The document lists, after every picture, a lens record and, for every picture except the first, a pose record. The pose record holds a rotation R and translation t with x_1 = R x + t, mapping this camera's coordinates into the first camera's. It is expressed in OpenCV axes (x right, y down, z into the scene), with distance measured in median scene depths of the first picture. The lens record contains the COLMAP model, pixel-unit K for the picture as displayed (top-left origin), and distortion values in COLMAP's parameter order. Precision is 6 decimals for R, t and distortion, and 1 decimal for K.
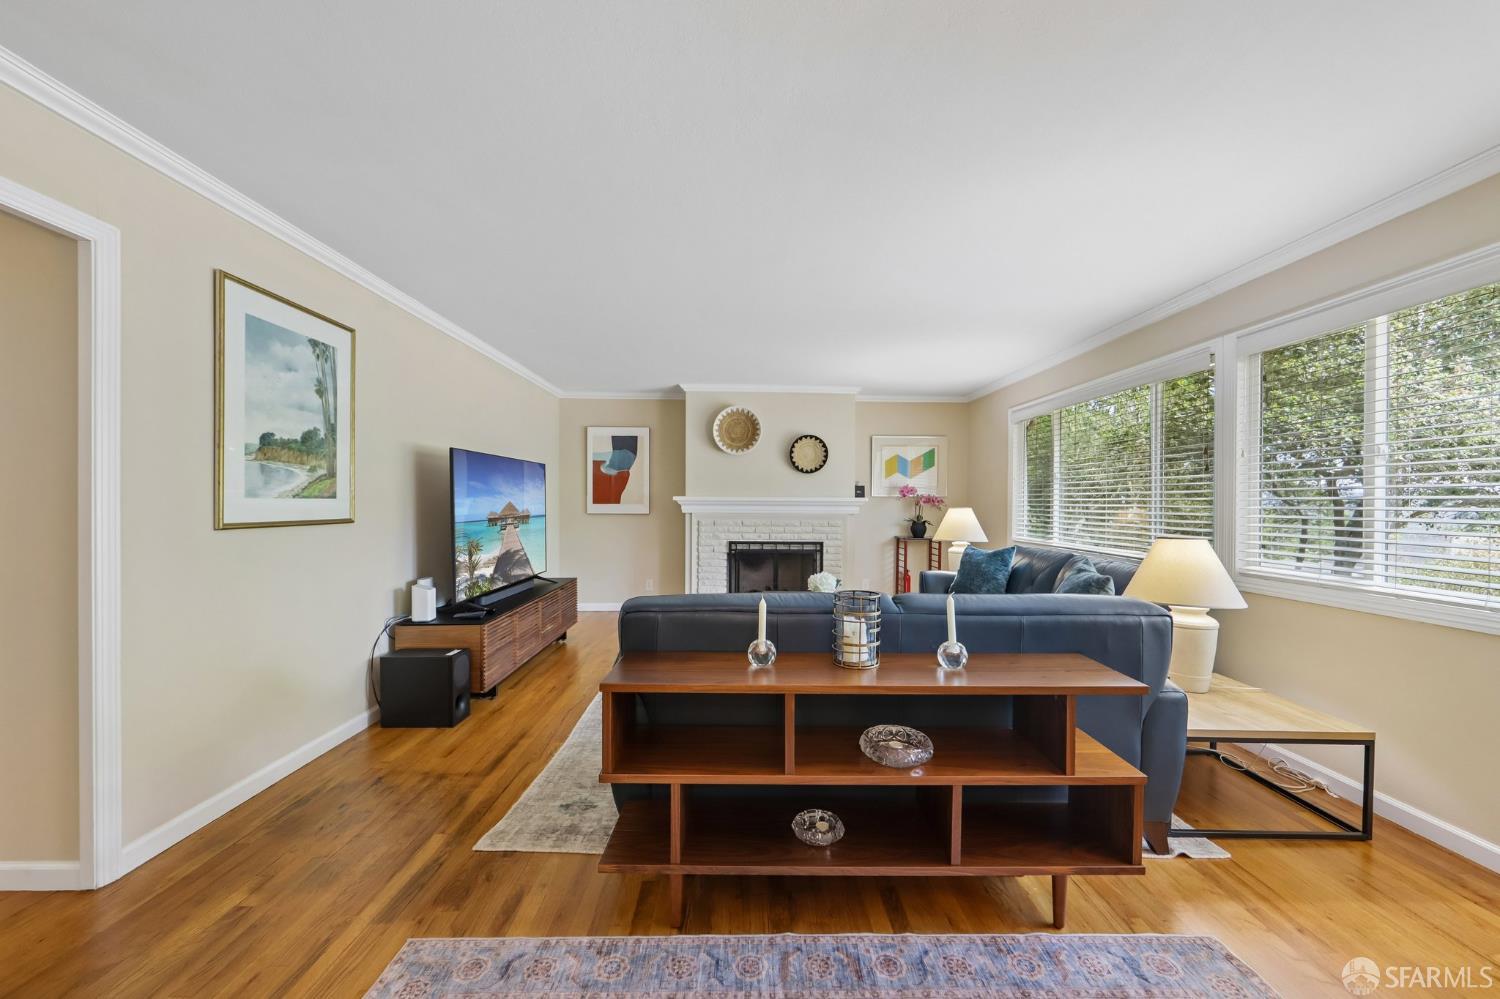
lens RADIAL K [[611.5, 0, 755.2], [0, 611.5, 506.4], [0, 0, 1]] dist [0.001687, 0.000035]
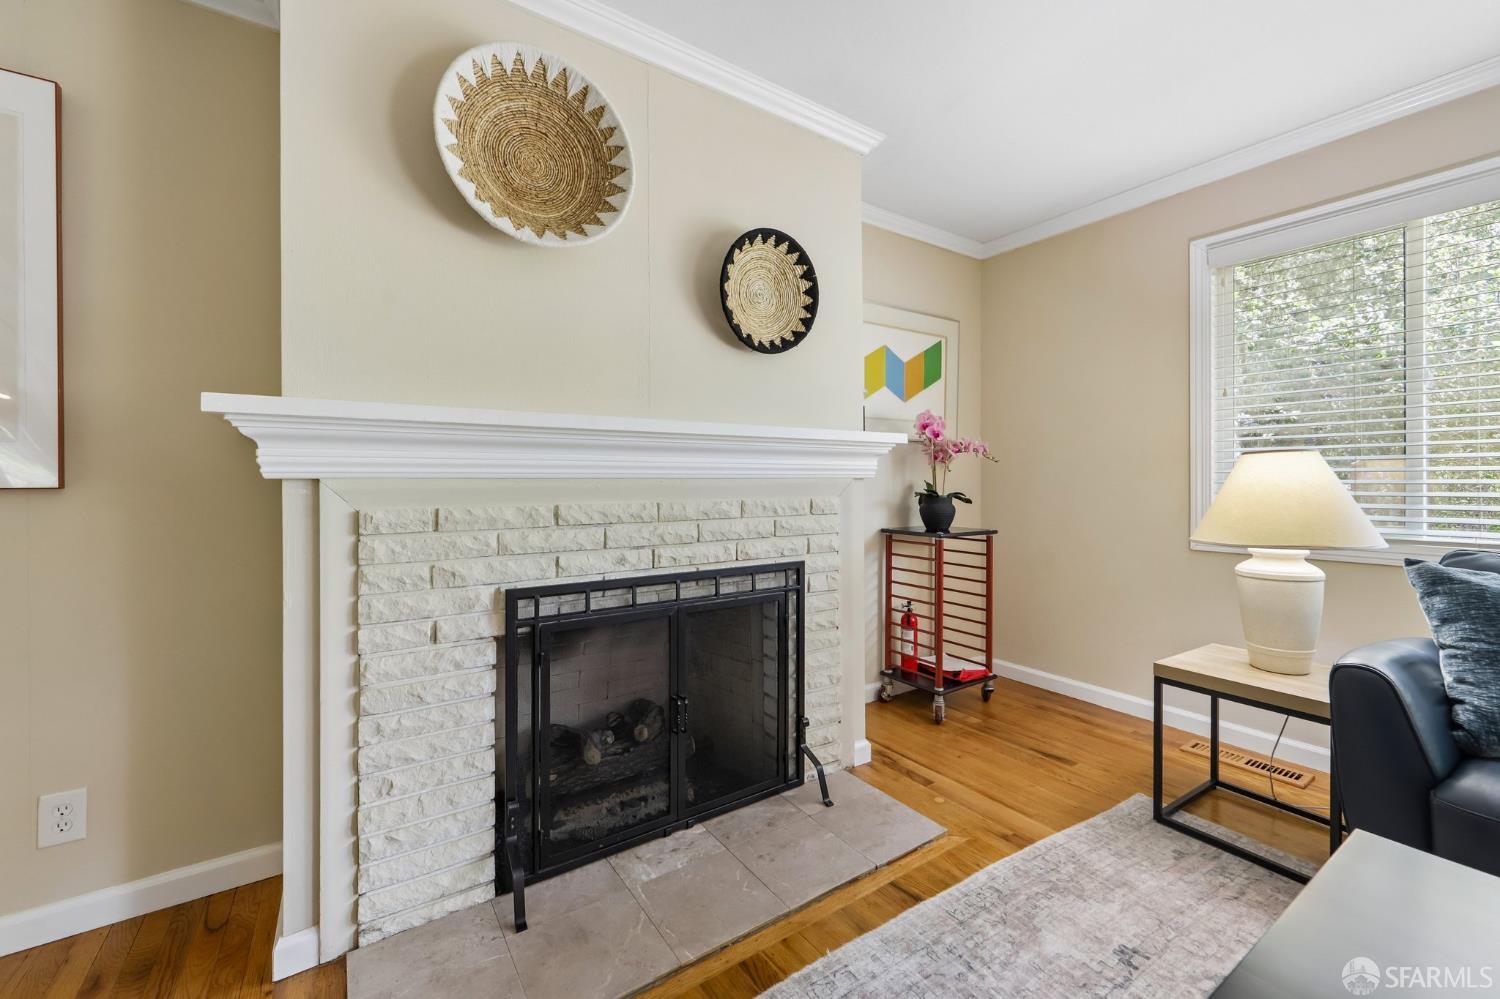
lens RADIAL K [[600.2, 0, 763.0], [0, 600.2, 479.8], [0, 0, 1]] dist [0.000036, -0.000251]
pose [[0.829166, -0.006651, 0.558962, -0.092161], [0.009286, 0.999955, -0.001878, 0.013346], [-0.558925, 0.006748, 0.829191, 0.737098]]
